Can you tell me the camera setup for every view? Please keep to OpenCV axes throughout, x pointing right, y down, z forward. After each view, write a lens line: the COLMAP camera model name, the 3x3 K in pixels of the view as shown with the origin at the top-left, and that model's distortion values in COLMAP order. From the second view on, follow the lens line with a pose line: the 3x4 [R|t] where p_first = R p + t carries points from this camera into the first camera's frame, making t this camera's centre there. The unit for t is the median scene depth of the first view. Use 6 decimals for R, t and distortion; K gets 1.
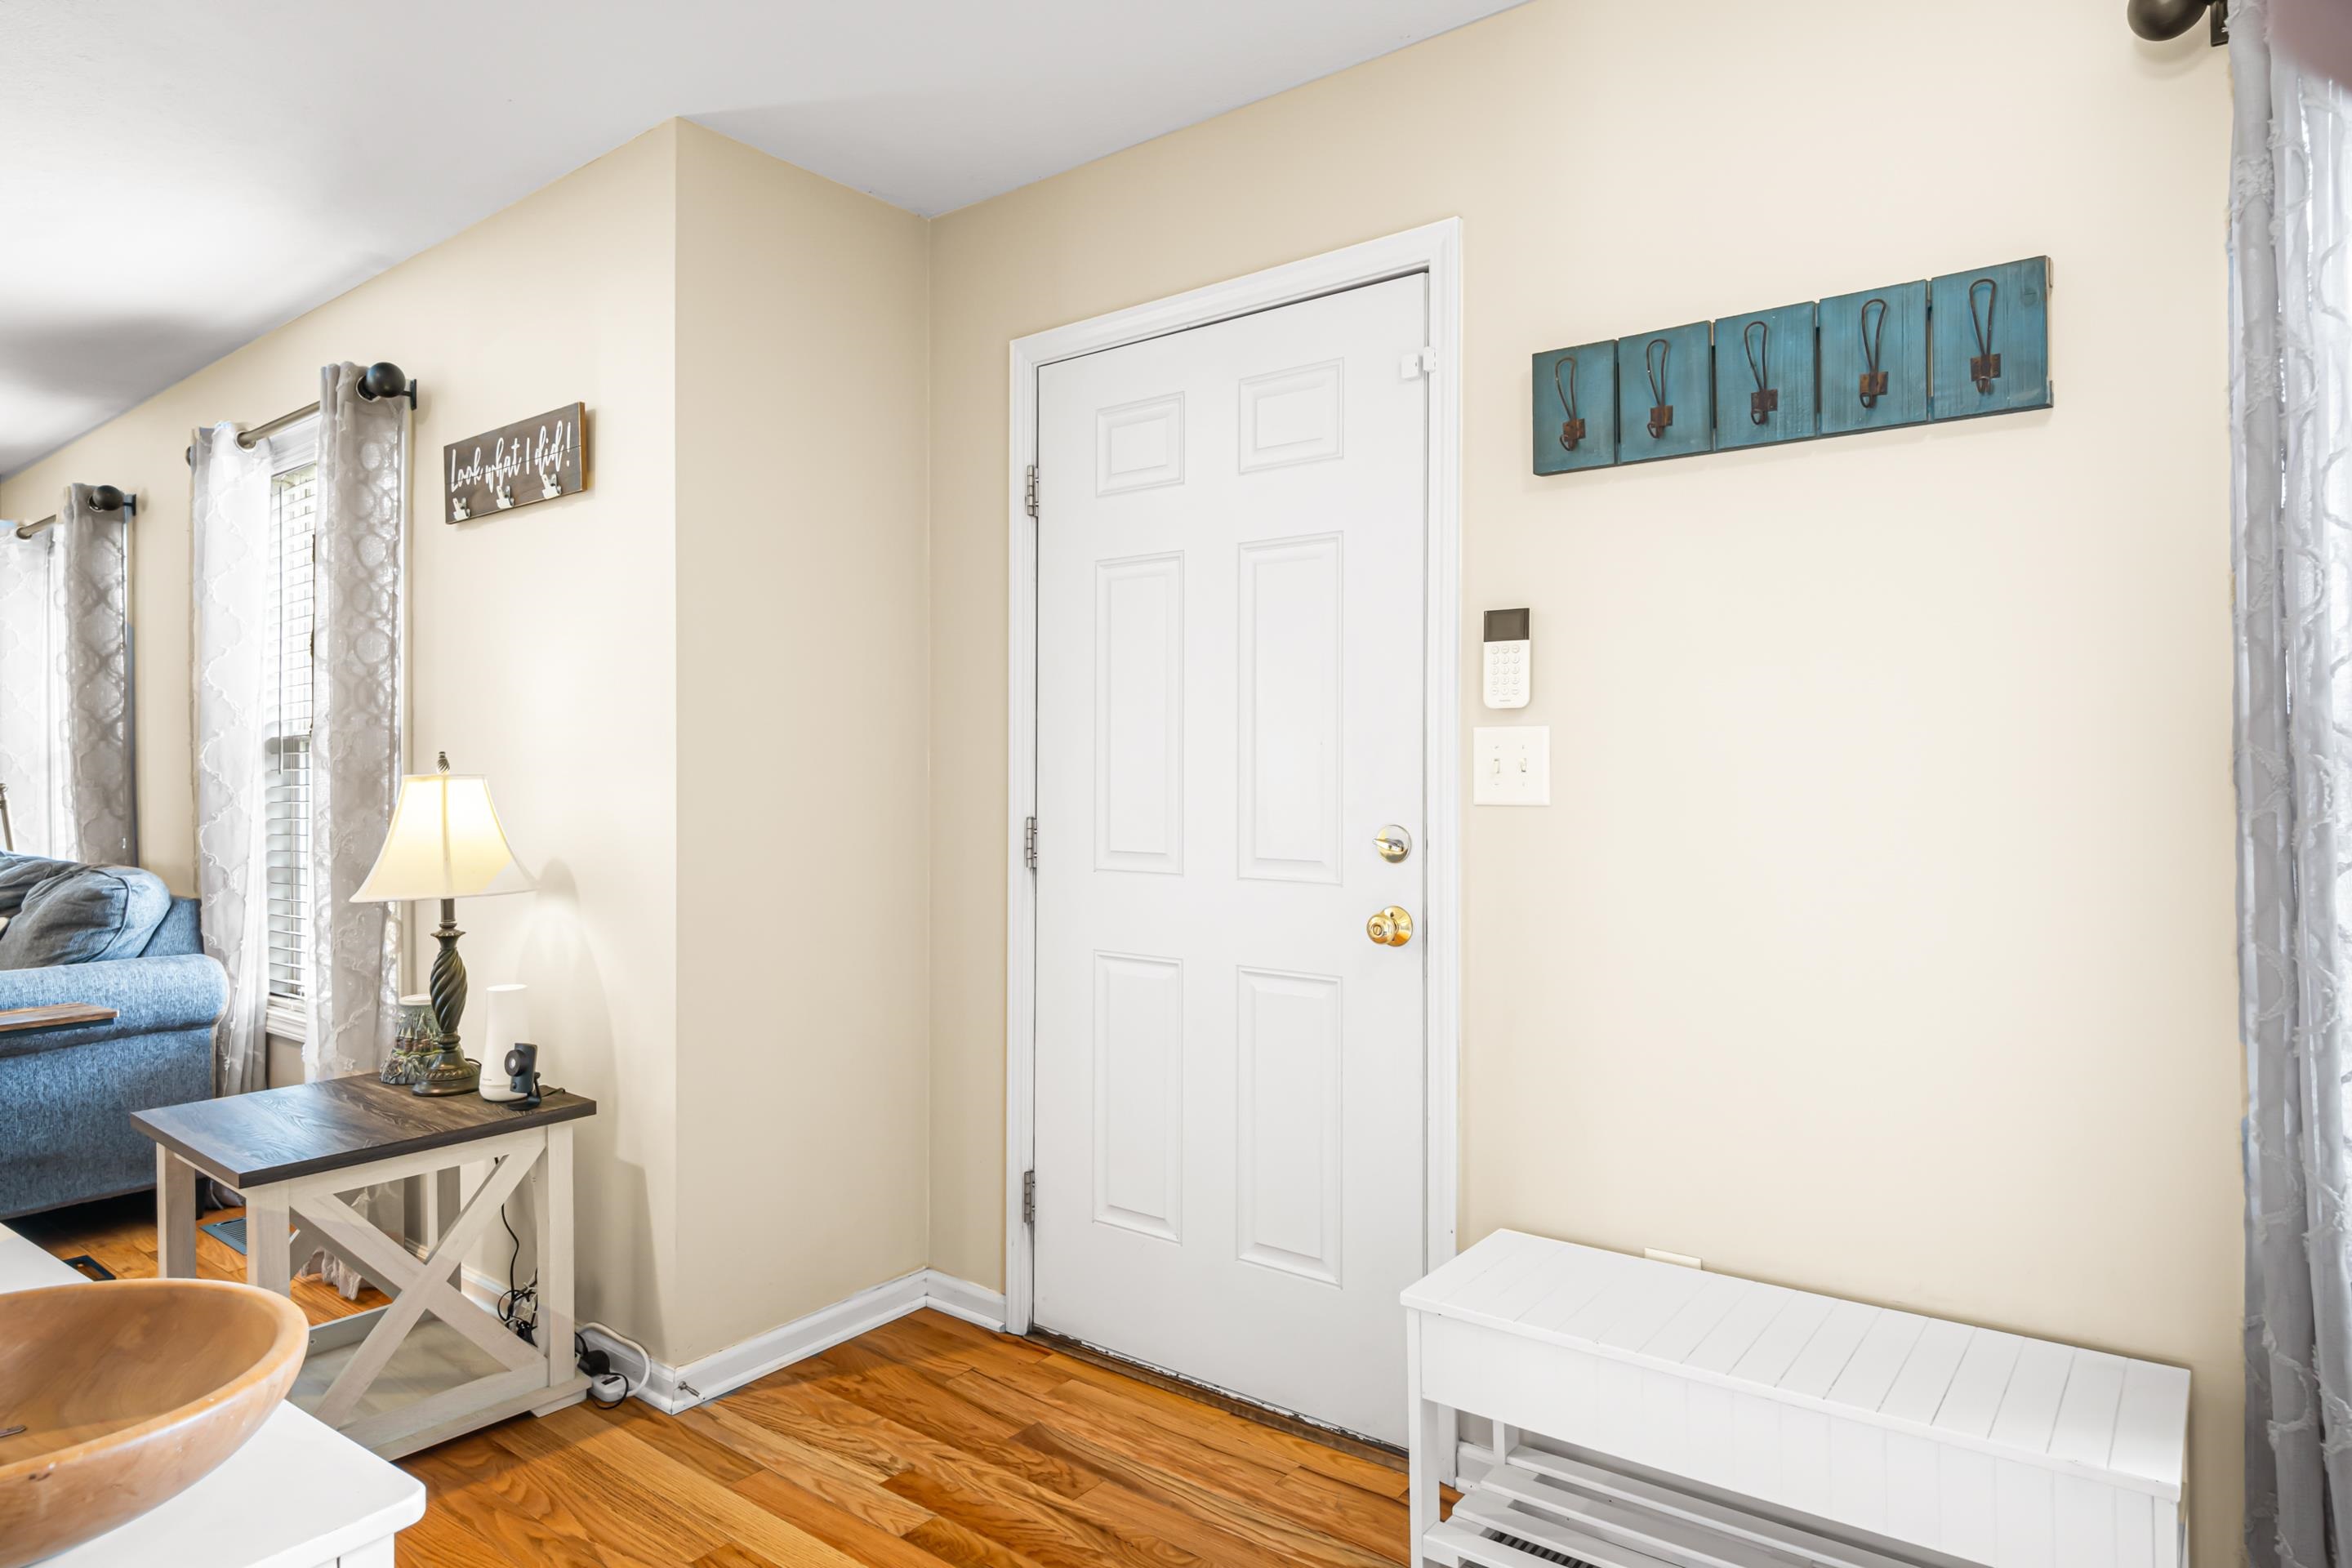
lens RADIAL K [[1356.4, 0, 1094.3], [0, 1356.4, 758.4], [0, 0, 1]] dist [0.000106, -0.000392]
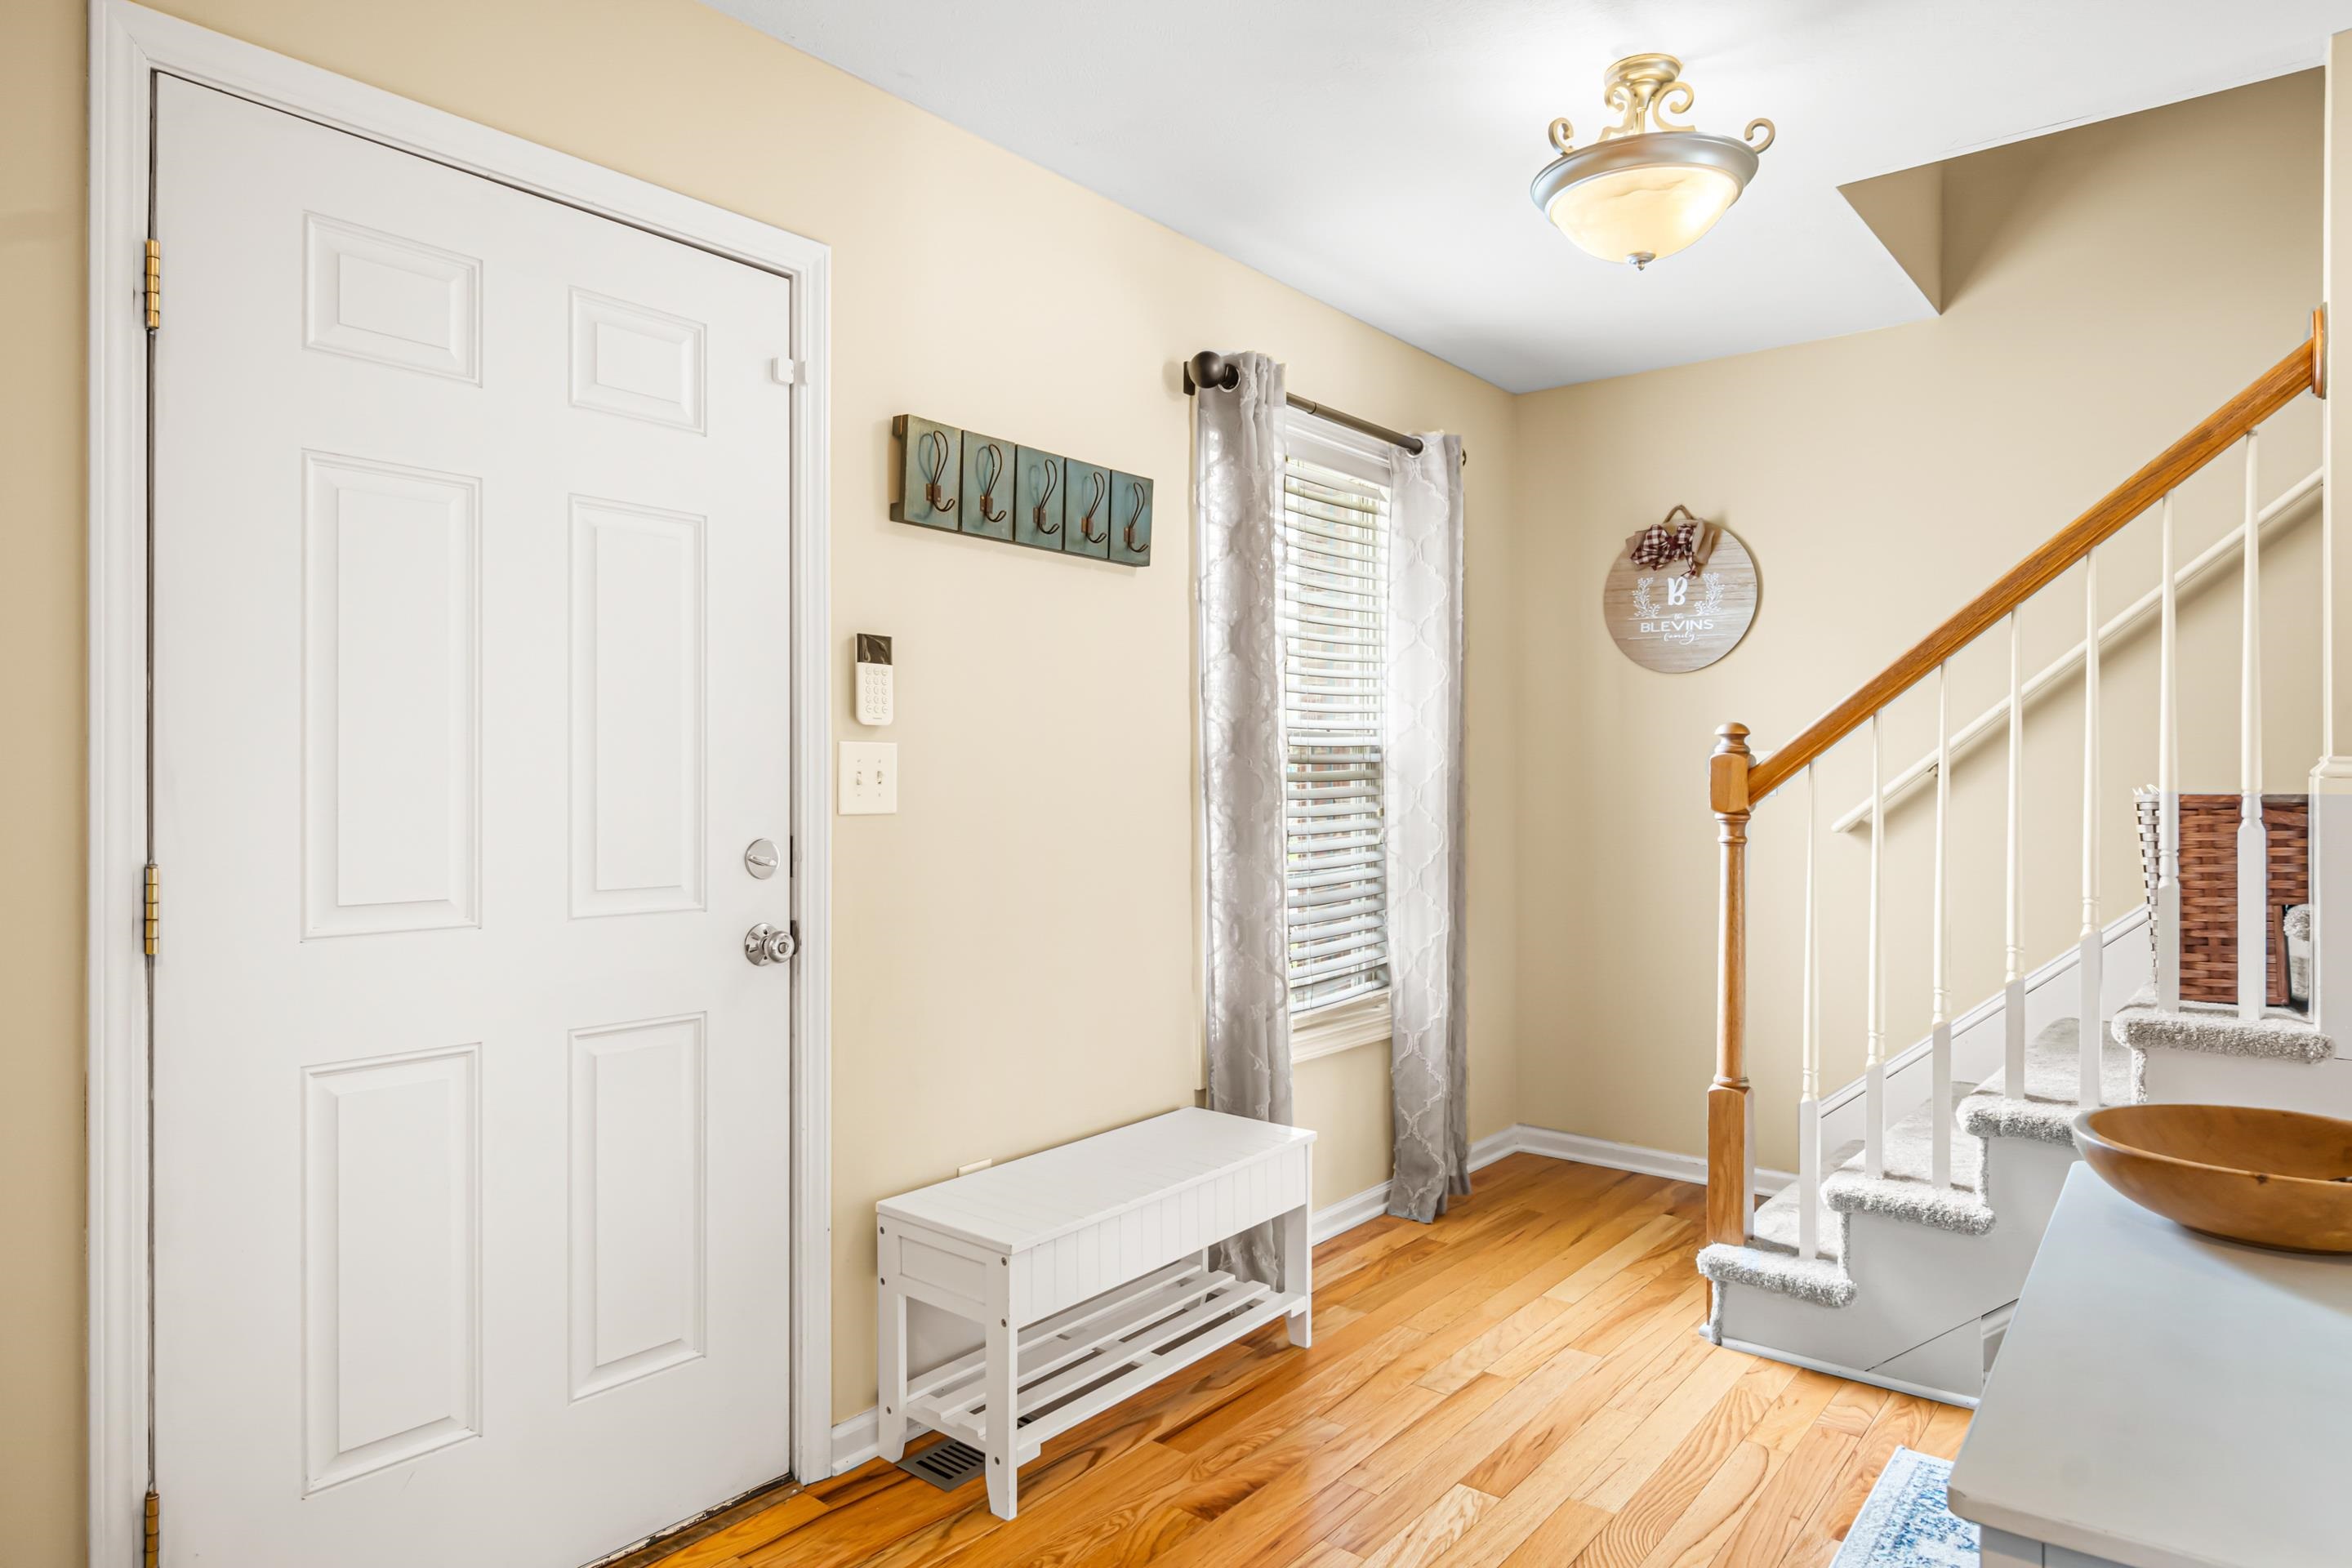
lens RADIAL K [[1361.3, 0, 1157.7], [0, 1361.3, 799.1], [0, 0, 1]] dist [0.005273, -0.016001]
pose [[0.020489, -0.003950, 0.999782, -0.755606], [-0.002558, 0.999989, 0.004003, 0.016457], [-0.999787, -0.002640, 0.020478, 0.720417]]
